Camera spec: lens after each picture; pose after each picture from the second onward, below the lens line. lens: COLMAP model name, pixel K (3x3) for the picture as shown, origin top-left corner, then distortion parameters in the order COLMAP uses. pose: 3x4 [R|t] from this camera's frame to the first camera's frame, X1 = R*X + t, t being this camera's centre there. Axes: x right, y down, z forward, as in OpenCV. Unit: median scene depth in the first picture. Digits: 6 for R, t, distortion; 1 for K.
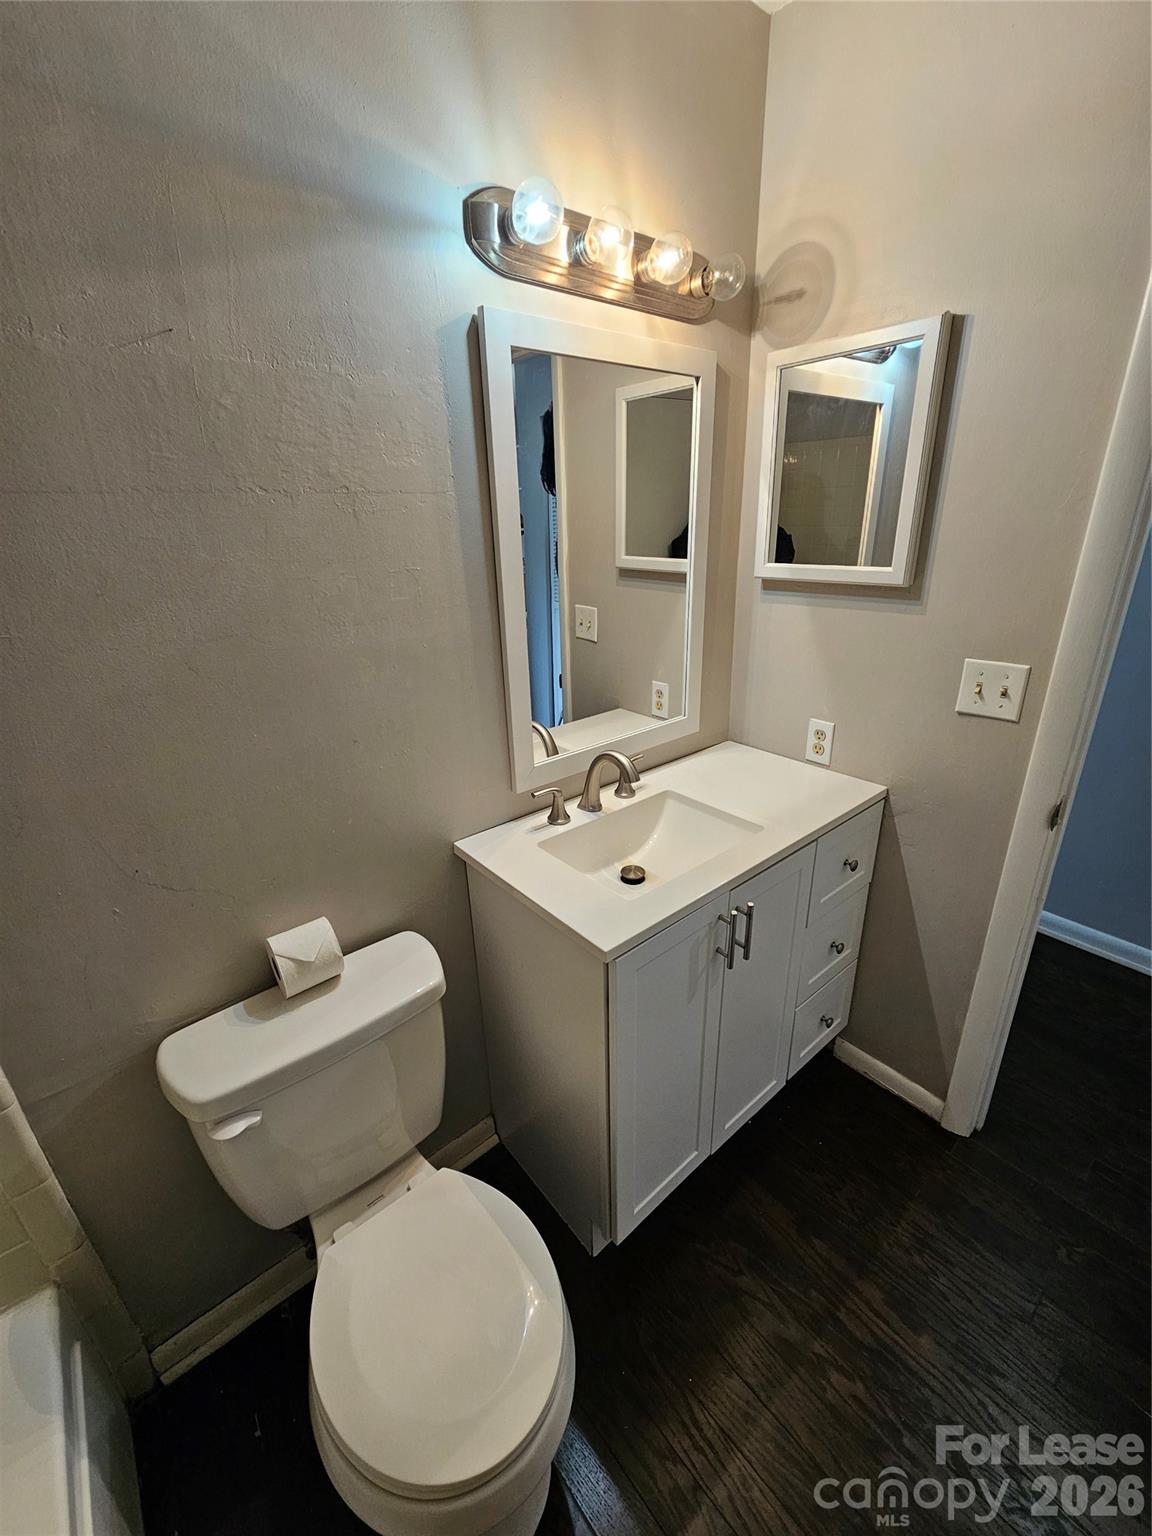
lens RADIAL K [[628.3, 0, 577.5], [0, 628.3, 767.6], [0, 0, 1]] dist [-0.003615, 0.000726]
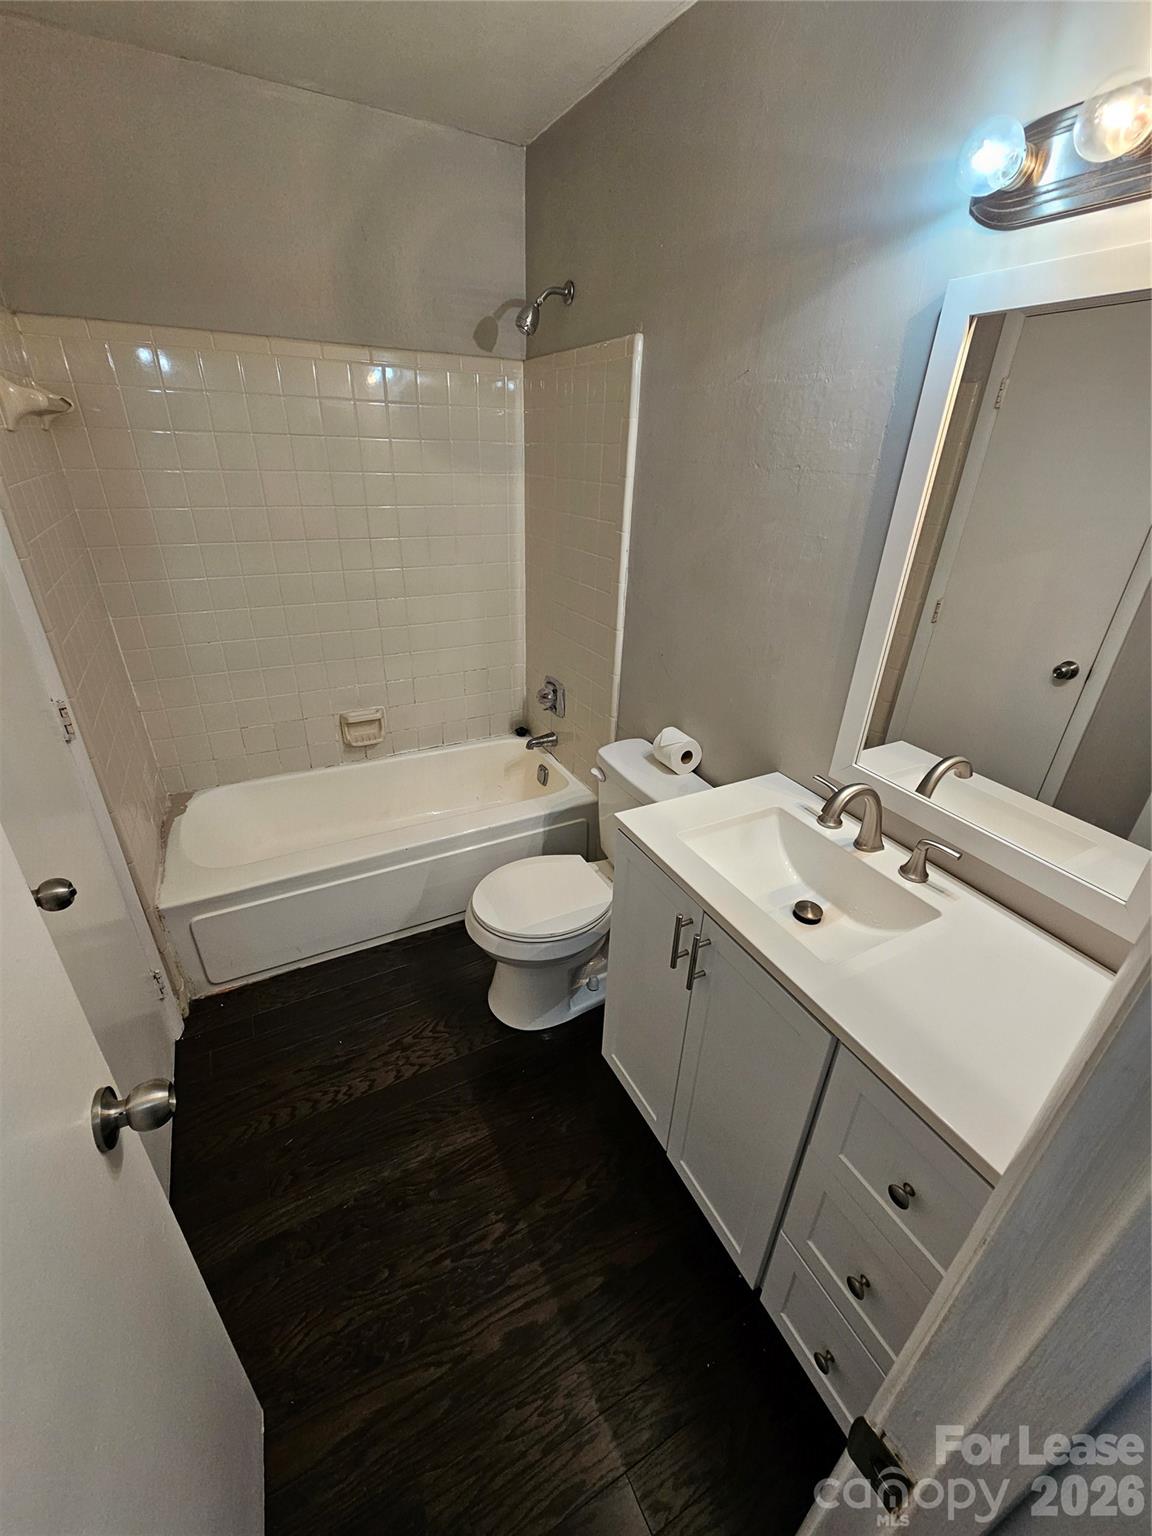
lens RADIAL K [[628.3, 0, 577.5], [0, 628.3, 767.6], [0, 0, 1]] dist [-0.003615, 0.000726]
pose [[-0.215614, 0.463296, -0.859574, 0.918255], [-0.389660, 0.766333, 0.510782, -0.351019], [0.895363, 0.445073, 0.015296, 0.653319]]
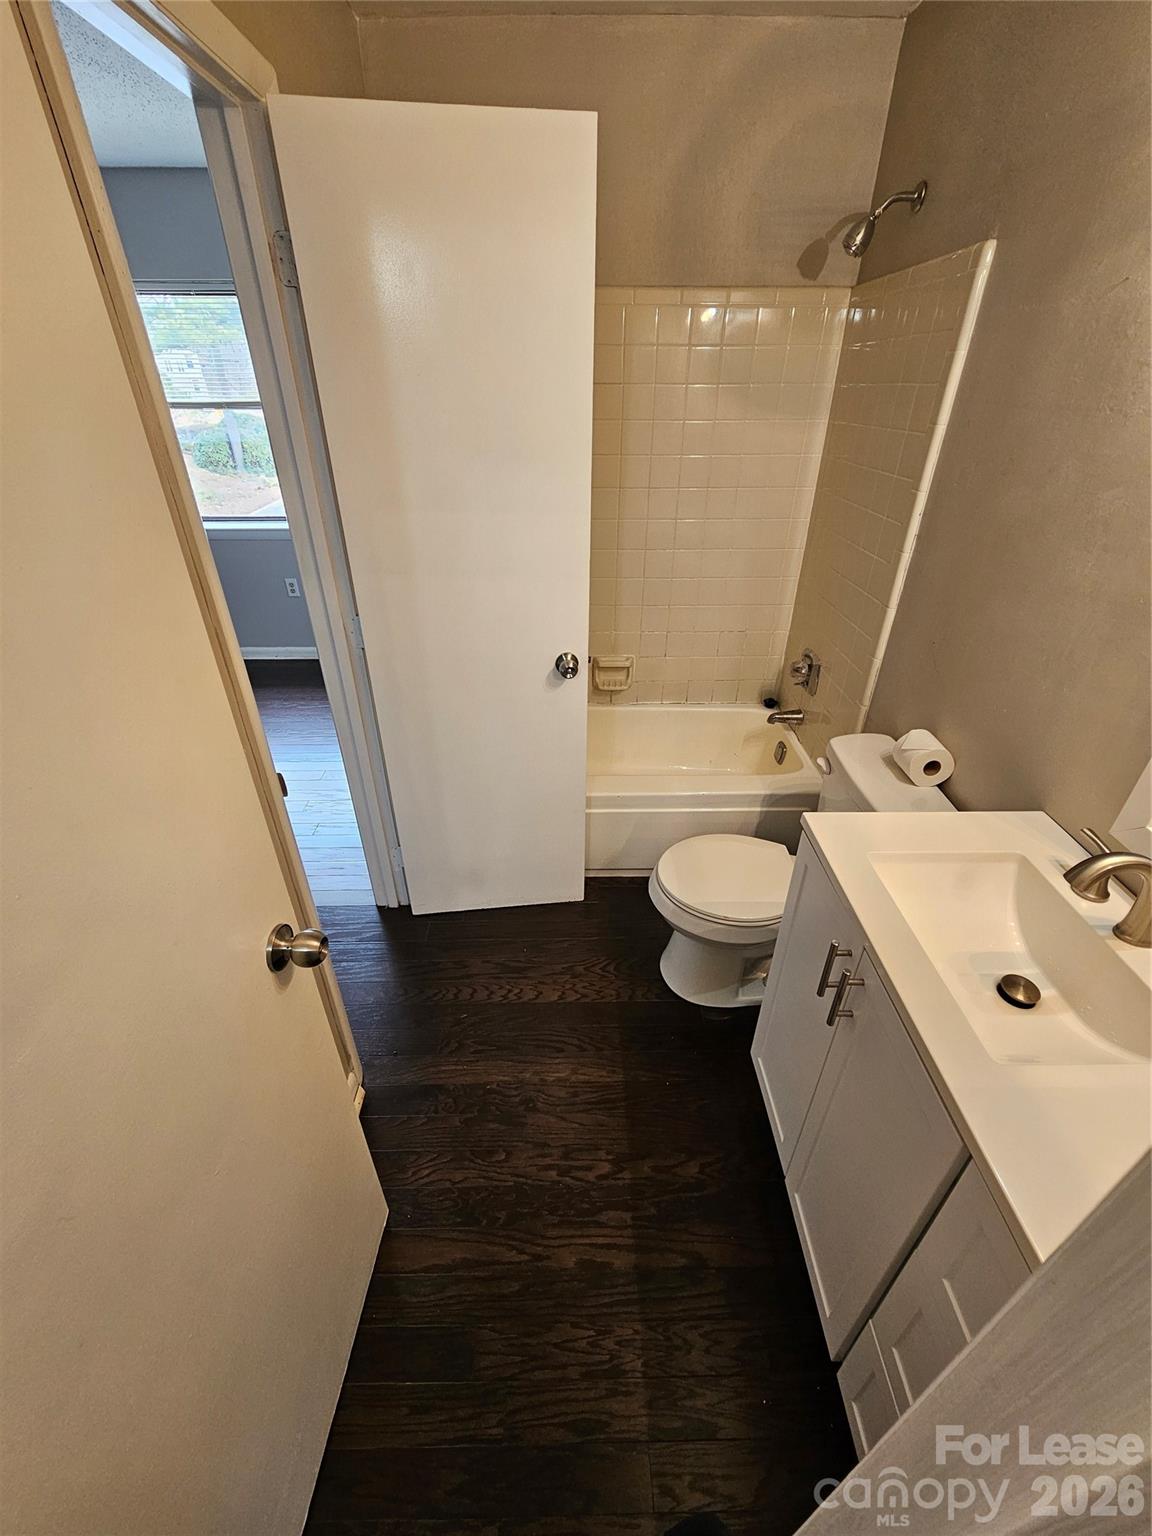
lens RADIAL K [[628.3, 0, 577.5], [0, 628.3, 767.6], [0, 0, 1]] dist [-0.003615, 0.000726]
pose [[-0.637636, 0.427679, -0.640712, 0.836328], [-0.273580, 0.651787, 0.707339, -0.403396], [0.720121, 0.626310, -0.298598, 0.753489]]
